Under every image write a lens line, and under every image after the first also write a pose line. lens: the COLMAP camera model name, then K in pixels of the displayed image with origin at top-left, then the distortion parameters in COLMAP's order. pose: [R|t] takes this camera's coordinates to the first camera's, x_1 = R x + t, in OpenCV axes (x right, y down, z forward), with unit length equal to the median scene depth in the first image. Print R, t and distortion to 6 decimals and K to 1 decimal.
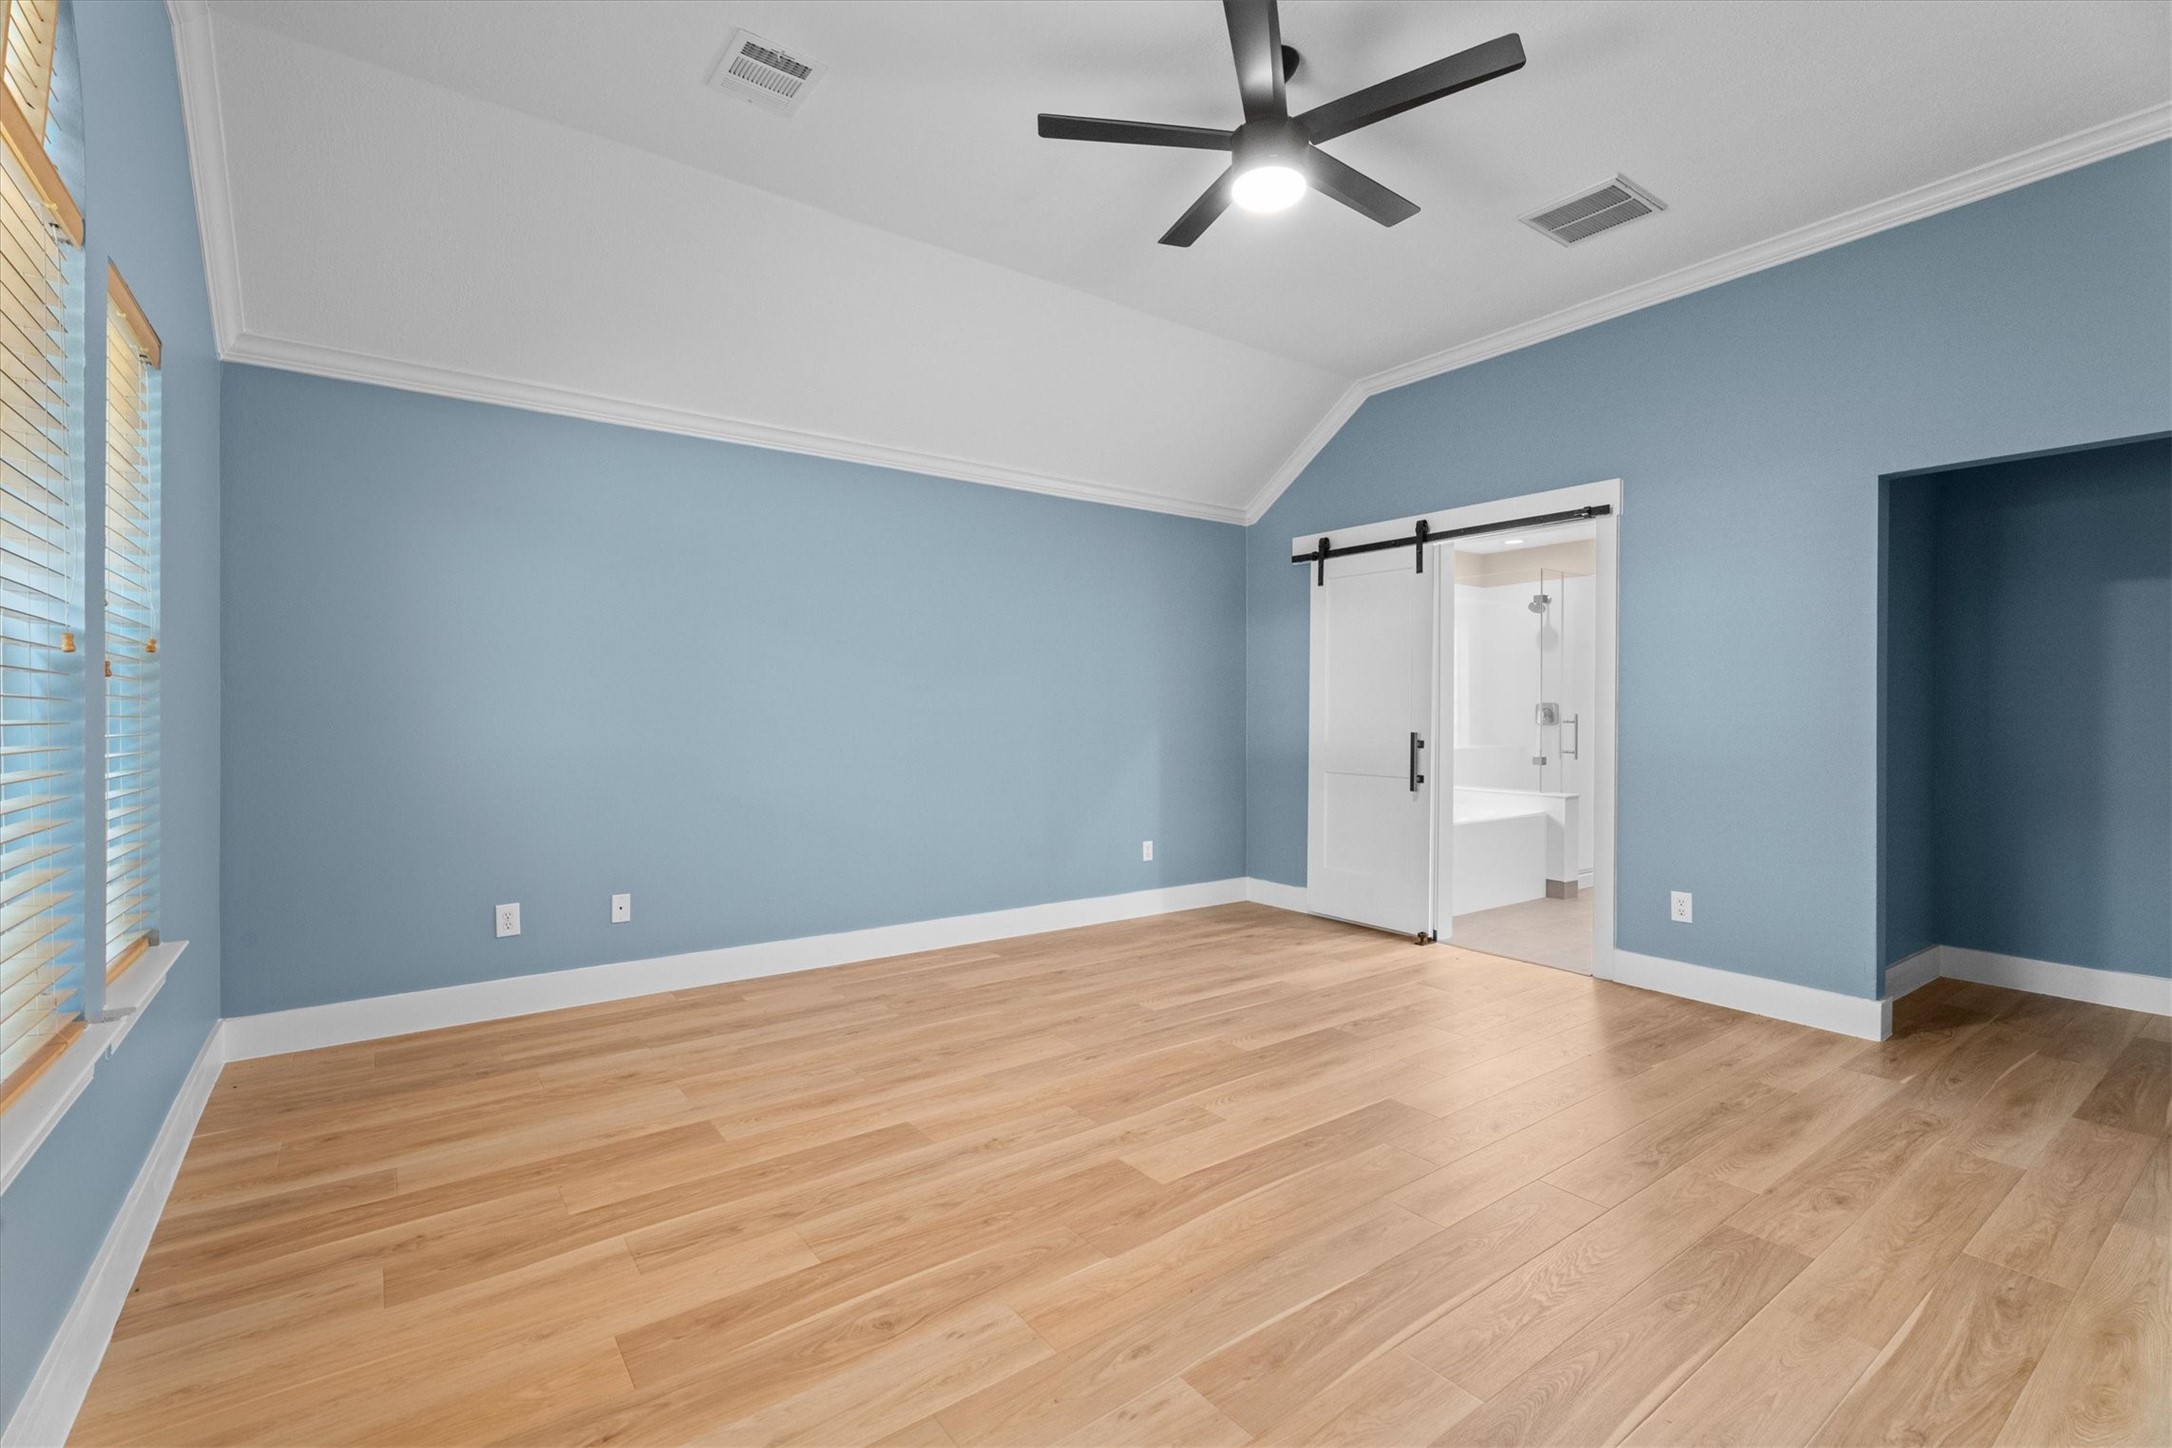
lens RADIAL K [[958.5, 0, 1095.9], [0, 958.5, 707.7], [0, 0, 1]] dist [0.005358, -0.000736]
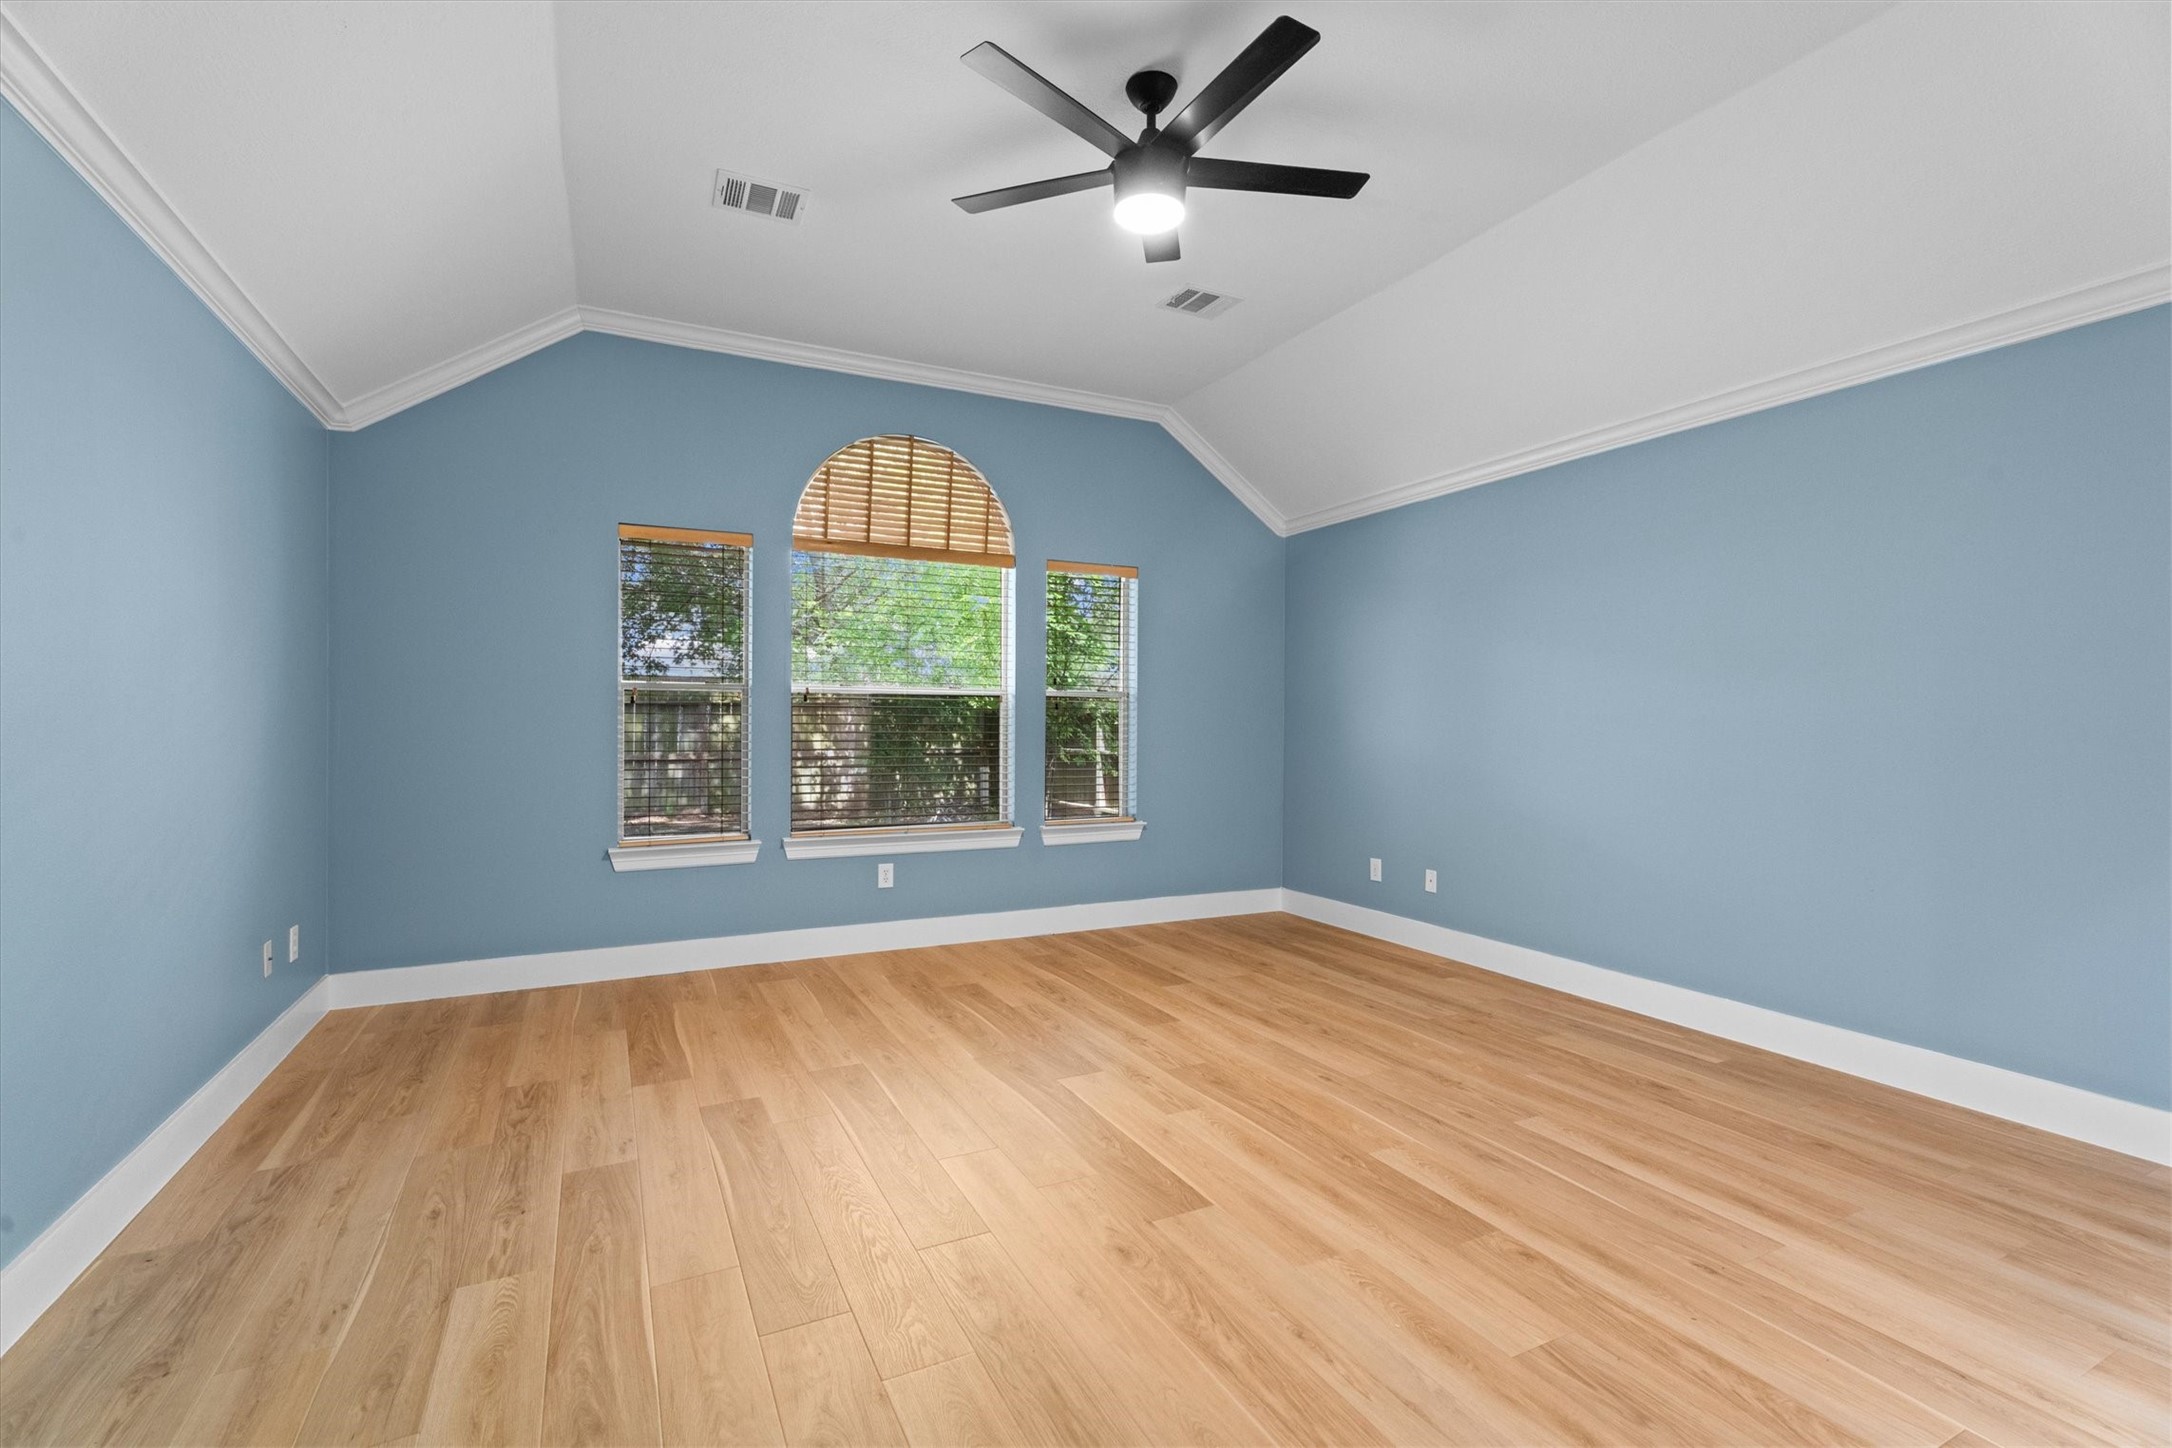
lens RADIAL K [[958.5, 0, 1089.0], [0, 958.5, 730.7], [0, 0, 1]] dist [0.005358, -0.000736]
pose [[-0.169846, 0.004562, -0.985460, 1.031026], [-0.001852, 0.999986, 0.004949, 0.004696], [0.985469, 0.002666, -0.169836, 0.954013]]
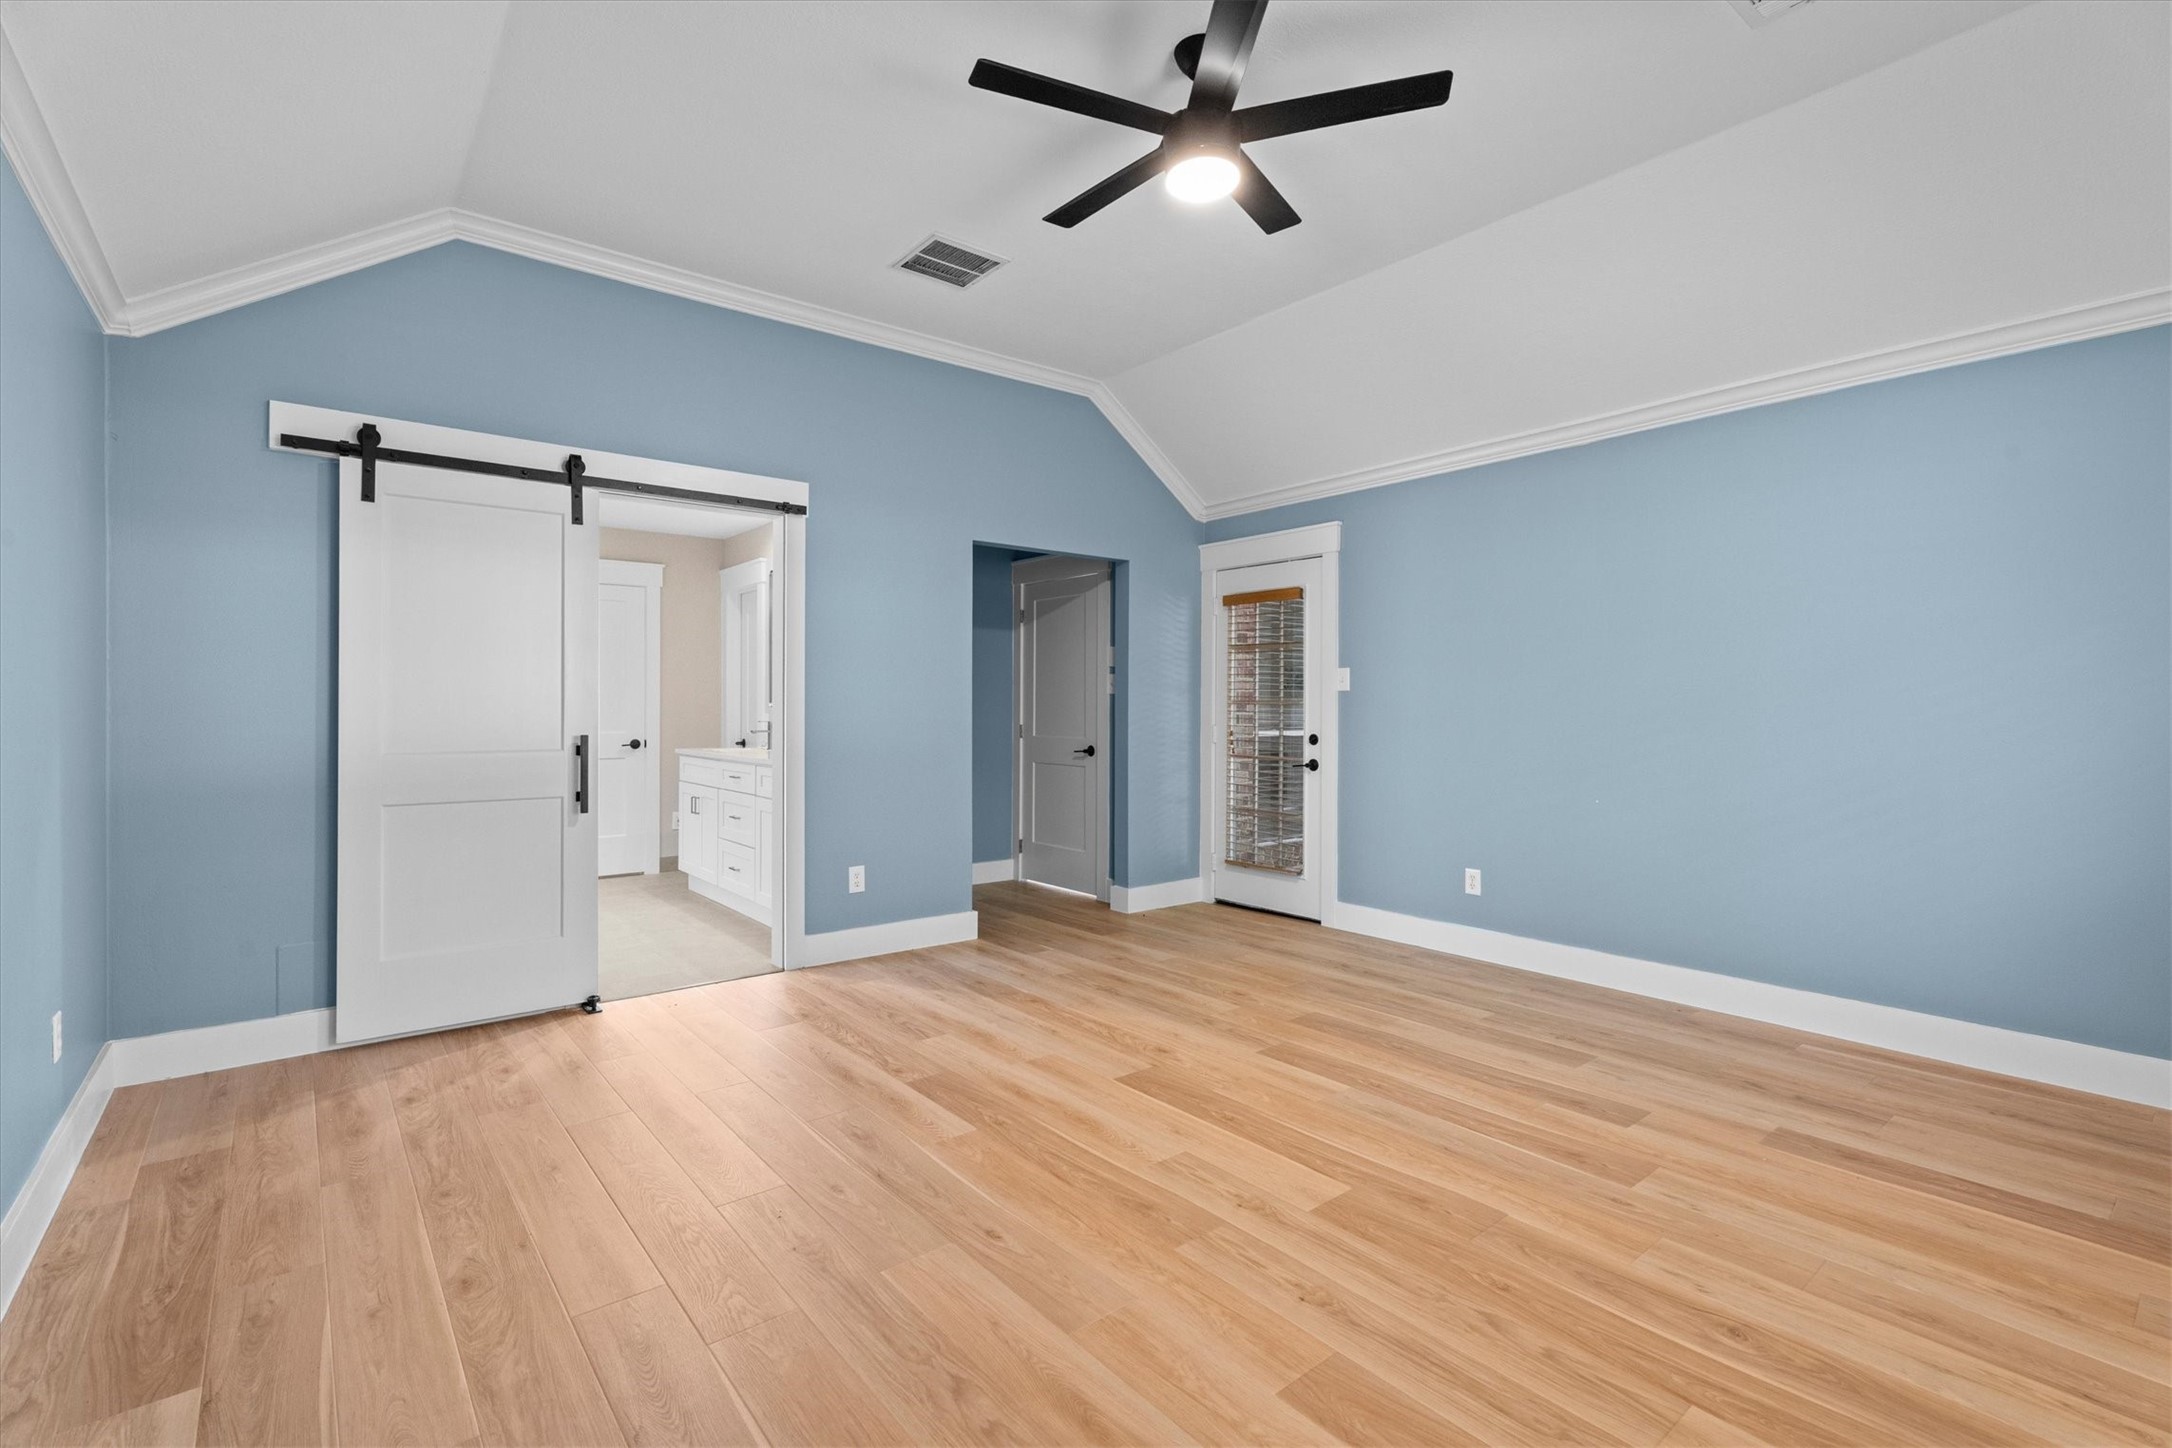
lens RADIAL K [[958.5, 0, 1079.6], [0, 958.5, 721.8], [0, 0, 1]] dist [0.005358, -0.000736]
pose [[-0.032692, -0.018420, 0.999296, -0.683886], [-0.007180, 0.999809, 0.018194, -0.002980], [-0.999440, -0.006580, -0.032818, 0.992158]]
